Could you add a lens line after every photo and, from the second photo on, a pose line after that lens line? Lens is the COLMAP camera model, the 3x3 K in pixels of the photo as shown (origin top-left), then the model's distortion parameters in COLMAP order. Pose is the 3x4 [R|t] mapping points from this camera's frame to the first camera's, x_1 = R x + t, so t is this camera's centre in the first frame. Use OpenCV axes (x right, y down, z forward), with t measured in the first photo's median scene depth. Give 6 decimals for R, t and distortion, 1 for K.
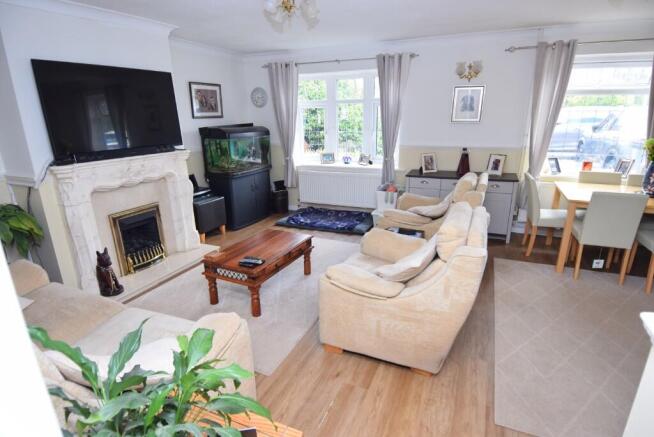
lens RADIAL K [[344.8, 0, 327.0], [0, 344.8, 218.5], [0, 0, 1]] dist [-0.001994, -0.001408]
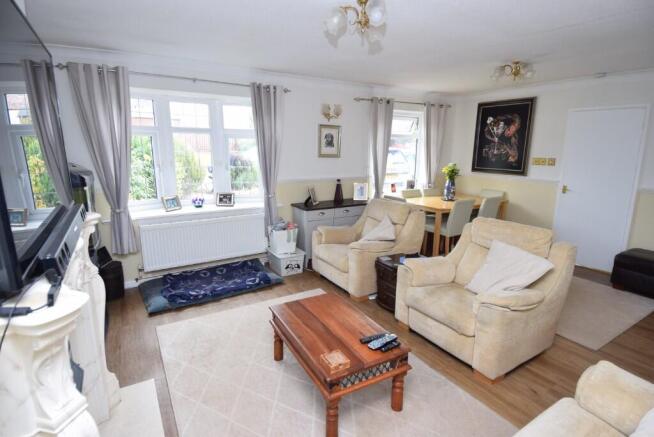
lens RADIAL K [[344.8, 0, 327.0], [0, 344.8, 218.5], [0, 0, 1]] dist [-0.001994, -0.001408]
pose [[0.552084, -0.154168, 0.819412, -0.530261], [0.221505, 0.974562, 0.034118, -0.119712], [-0.803828, 0.162667, 0.572189, 0.389120]]
